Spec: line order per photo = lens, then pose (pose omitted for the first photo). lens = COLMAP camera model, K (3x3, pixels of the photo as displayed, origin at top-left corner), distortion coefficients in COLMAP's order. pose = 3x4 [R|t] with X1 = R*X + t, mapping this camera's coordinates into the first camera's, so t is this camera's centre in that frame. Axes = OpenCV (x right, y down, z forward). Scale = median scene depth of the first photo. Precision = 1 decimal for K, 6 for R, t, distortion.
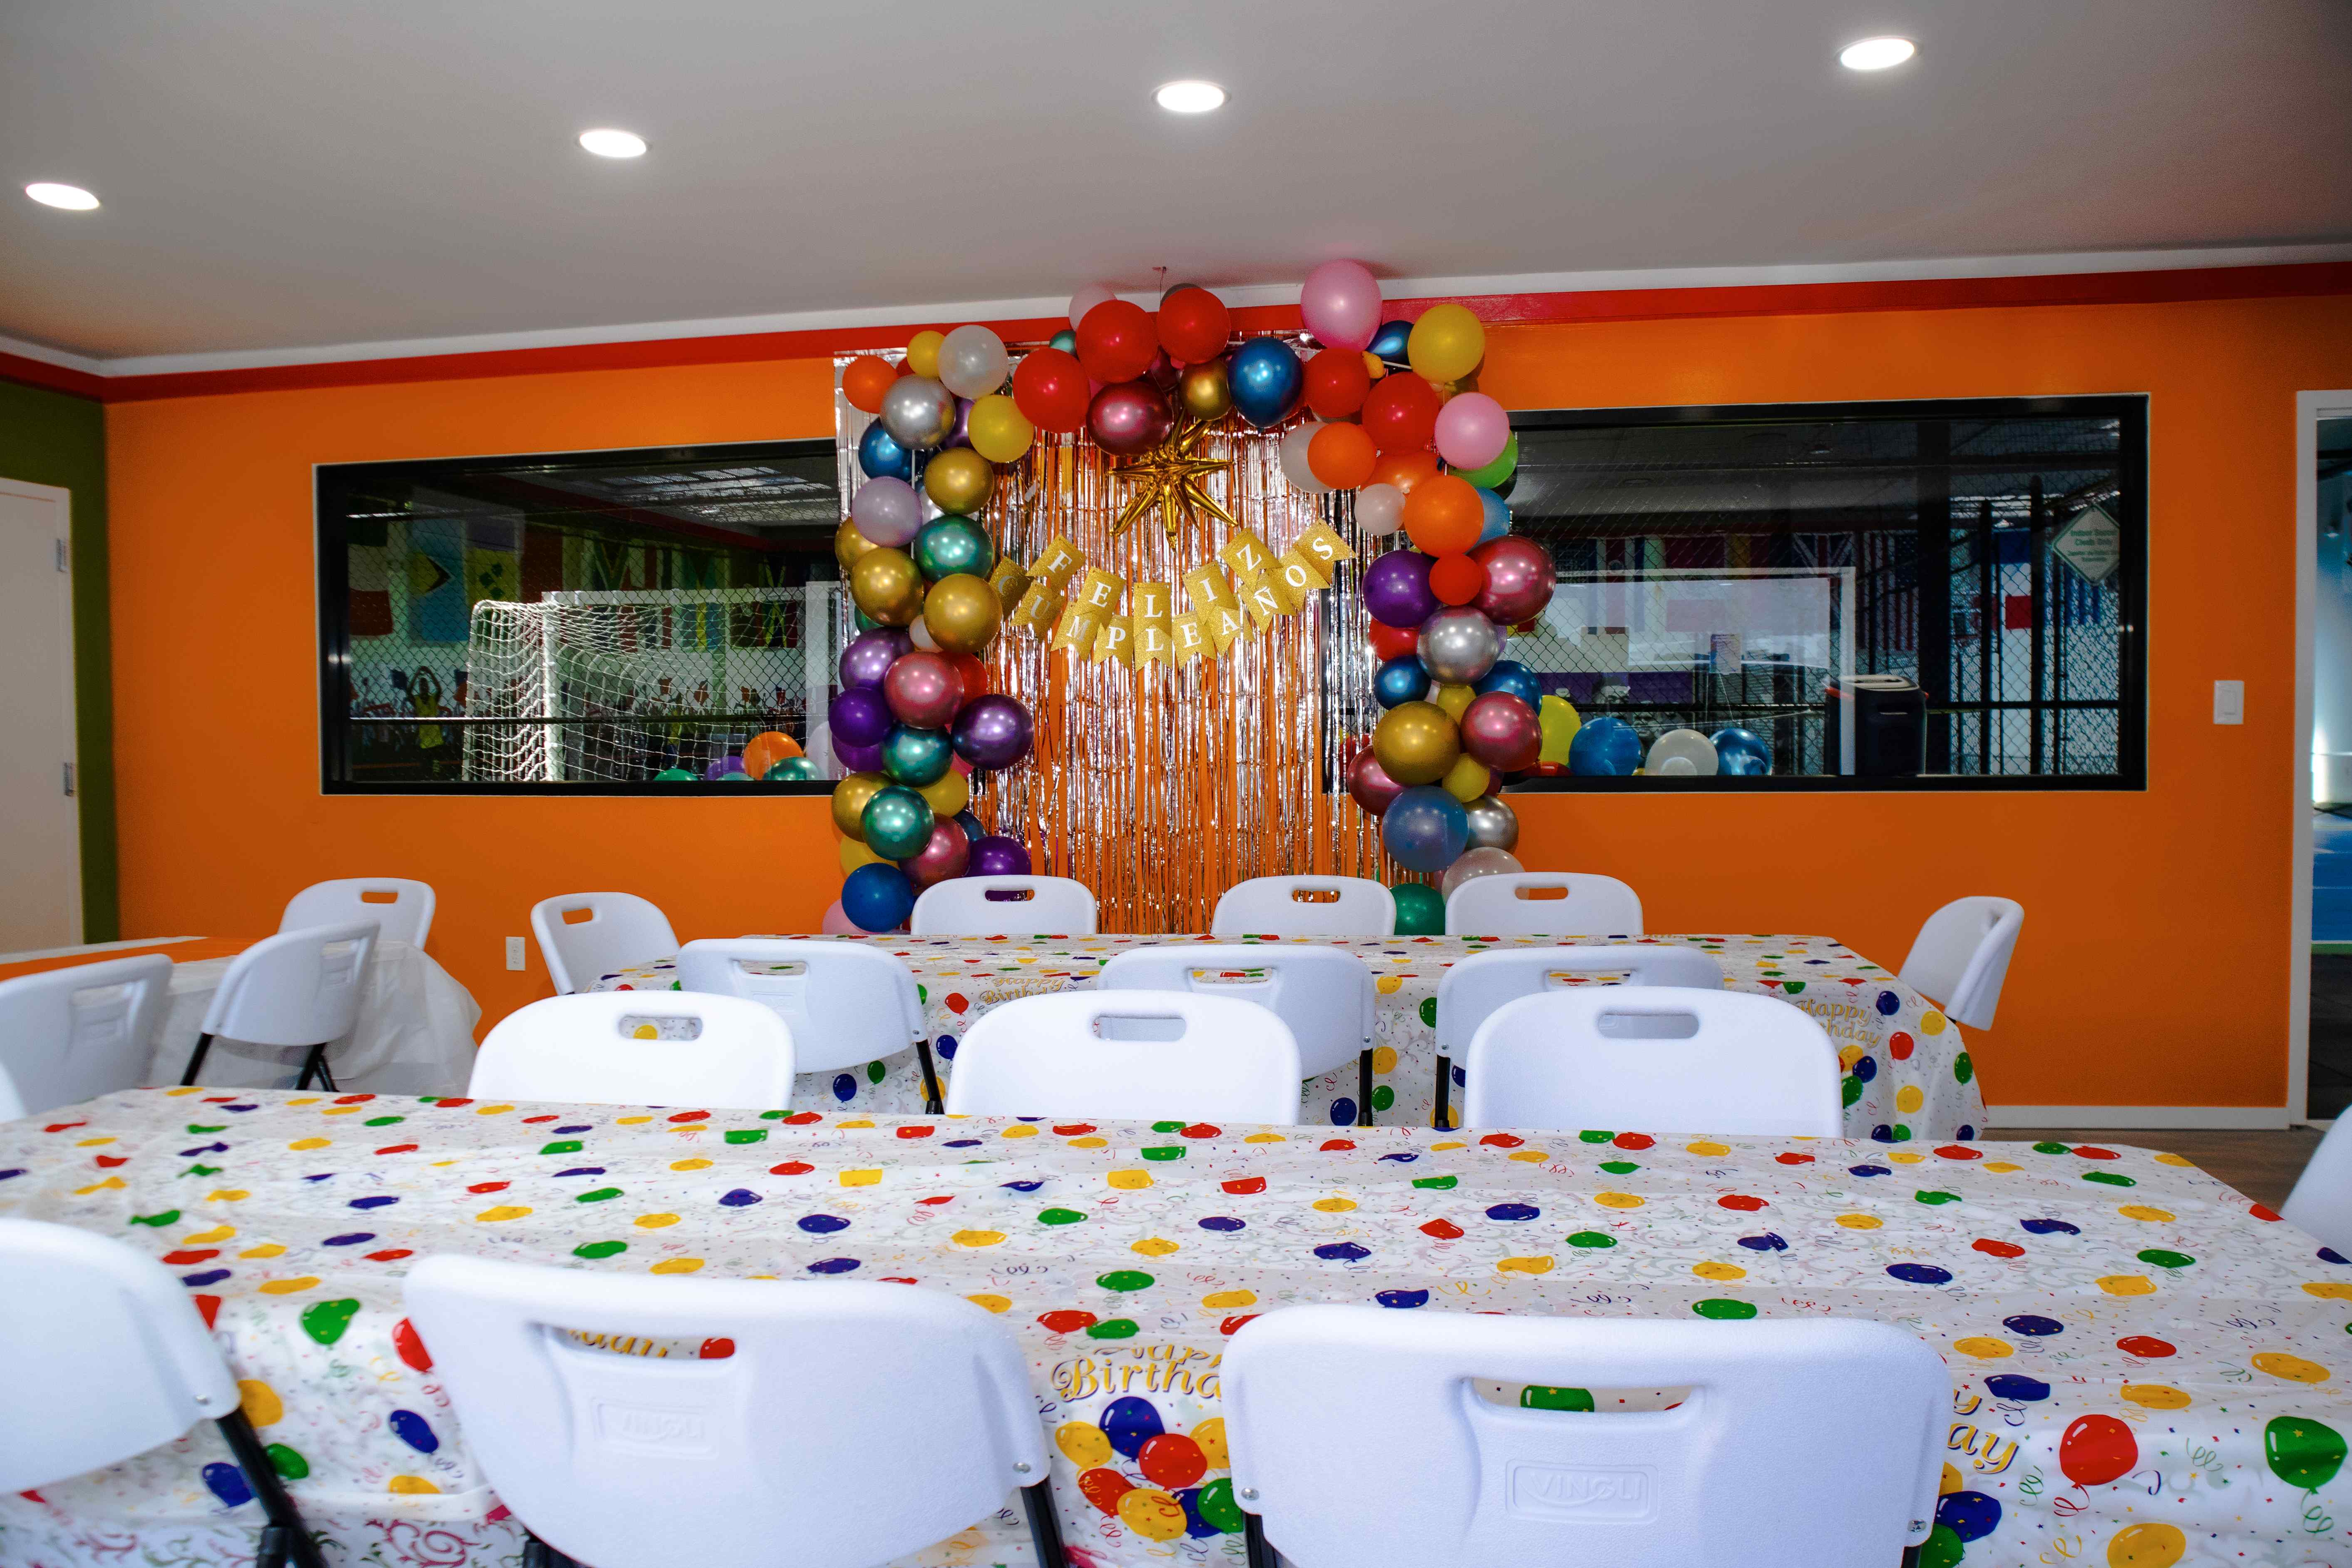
lens RADIAL K [[1690.8, 0, 1176.0], [0, 1690.8, 784.0], [0, 0, 1]] dist [-0.008351, -0.001242]
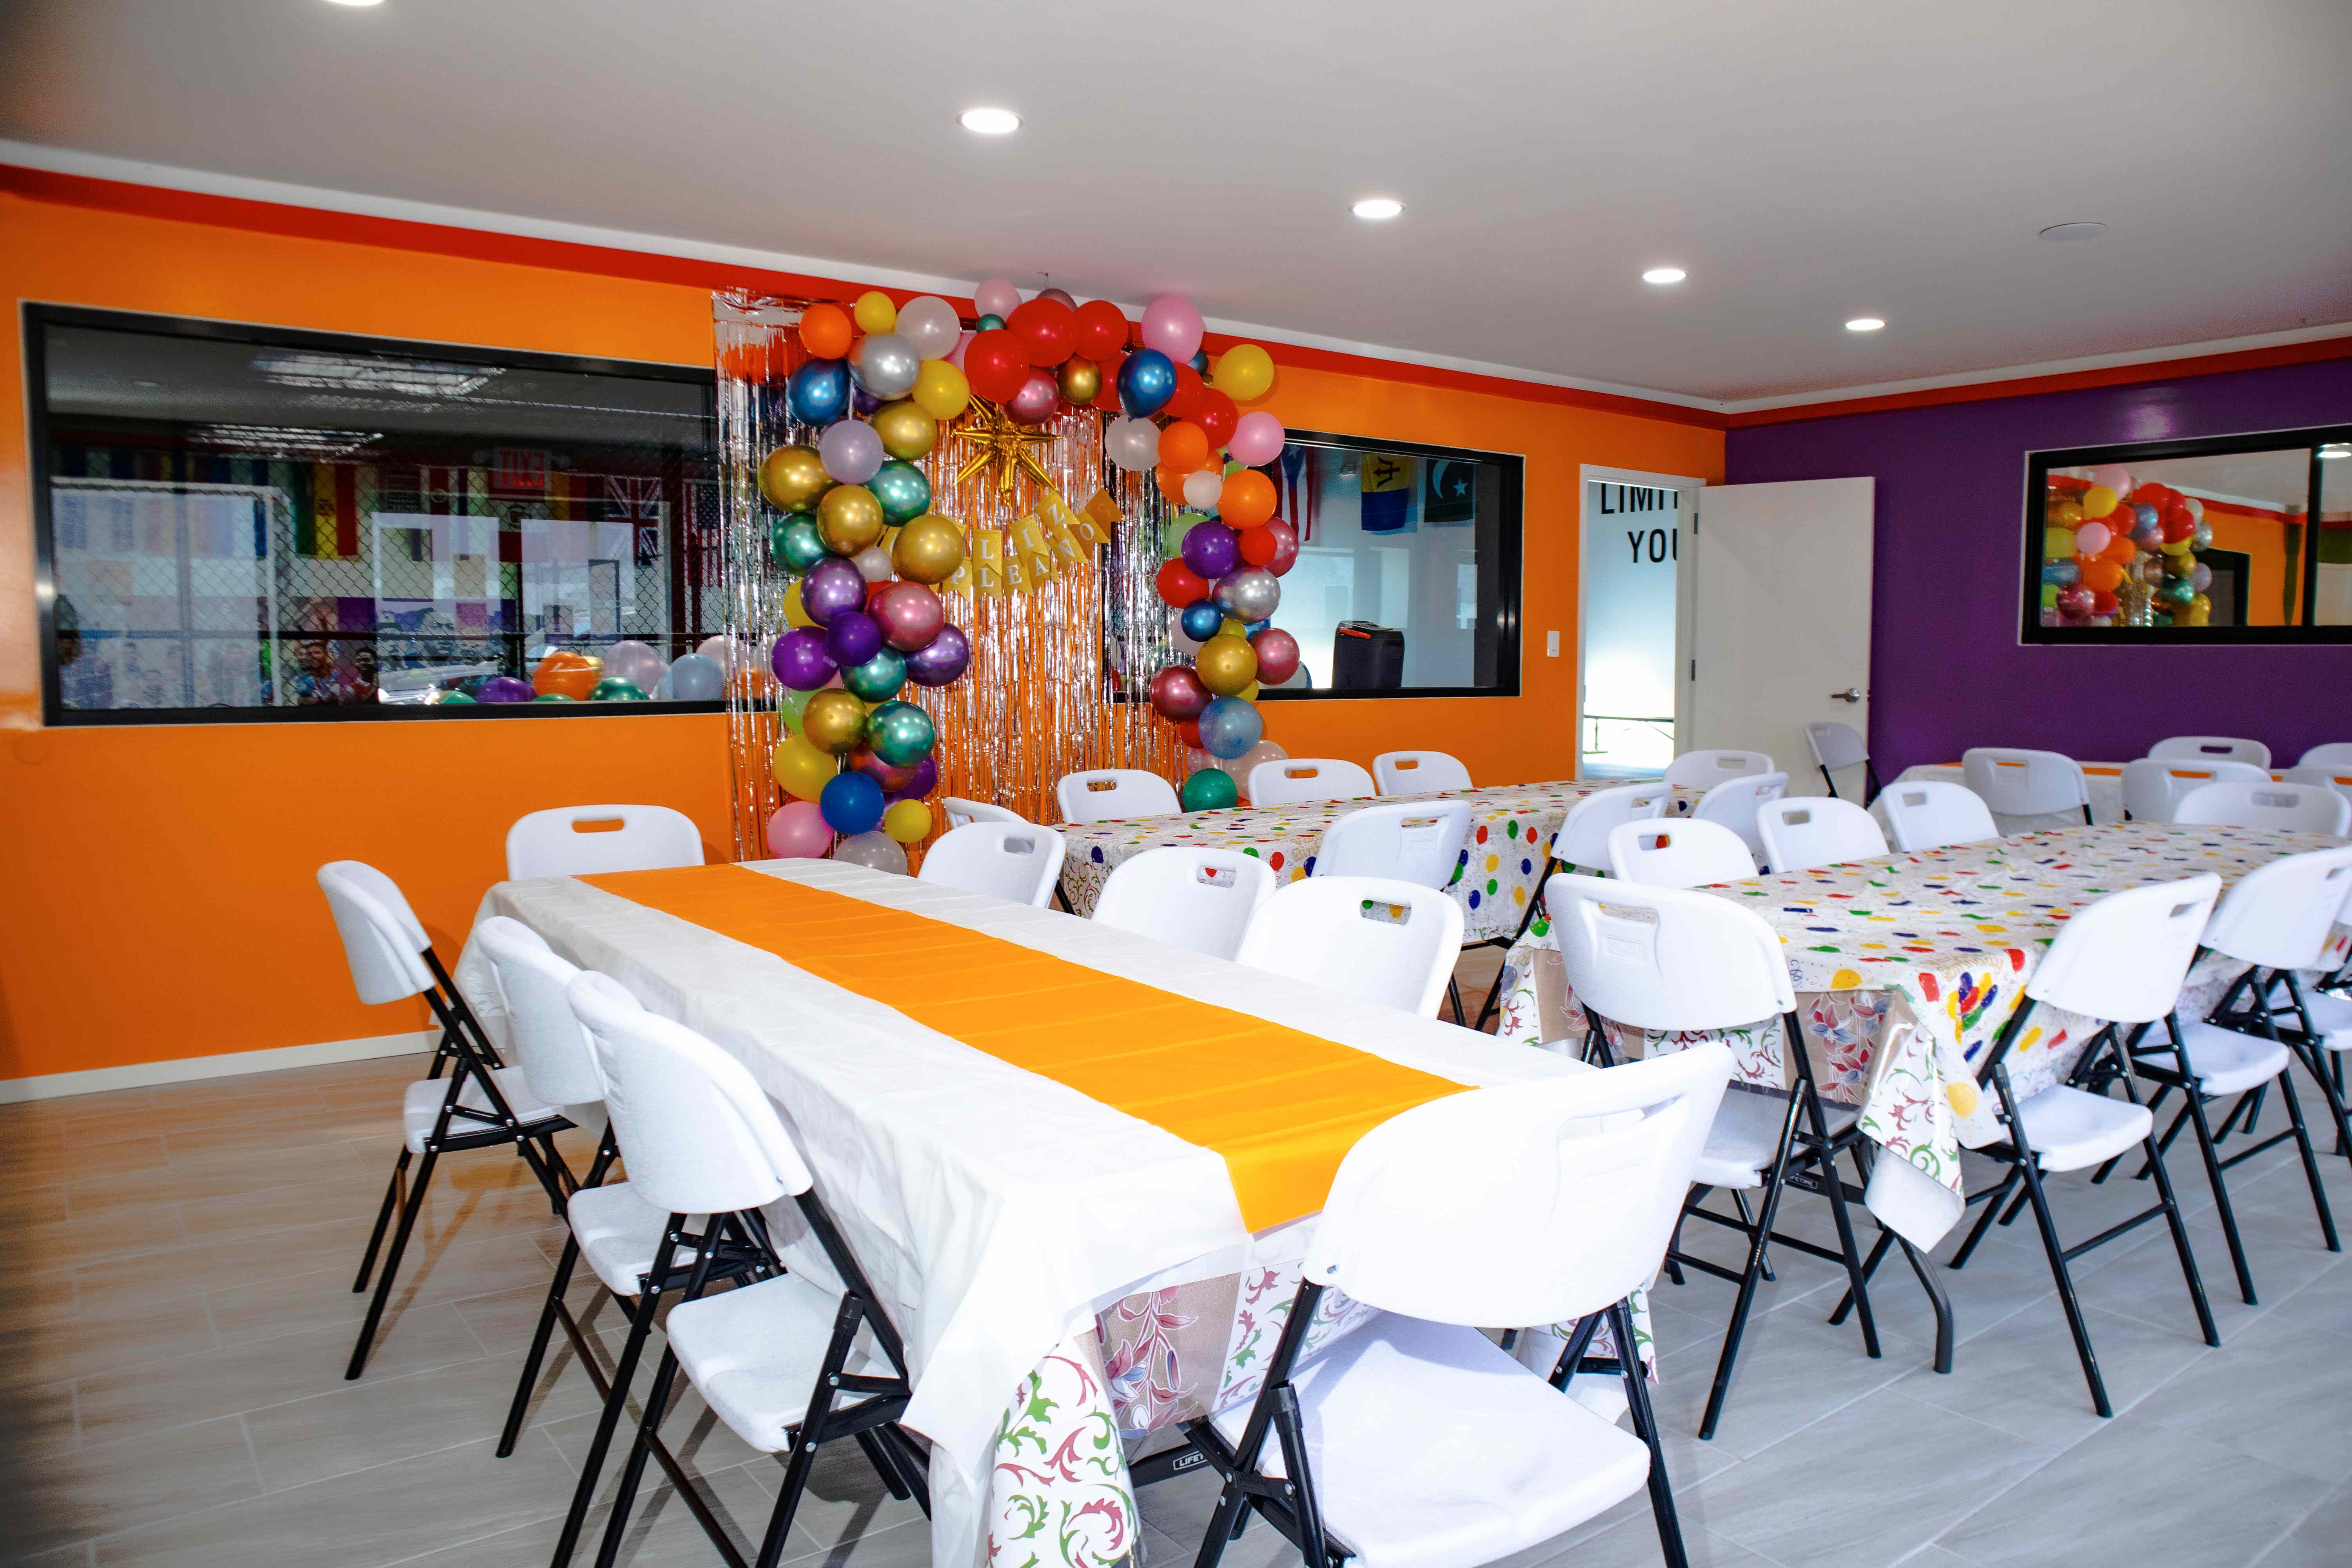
lens RADIAL K [[1690.7, 0, 1176.0], [0, 1690.7, 784.0], [0, 0, 1]] dist [-0.008351, -0.001242]
pose [[0.676832, -0.052688, 0.734250, -0.865795], [0.023487, 0.998473, 0.049997, 0.002586], [-0.735763, -0.016594, 0.677036, 0.105336]]
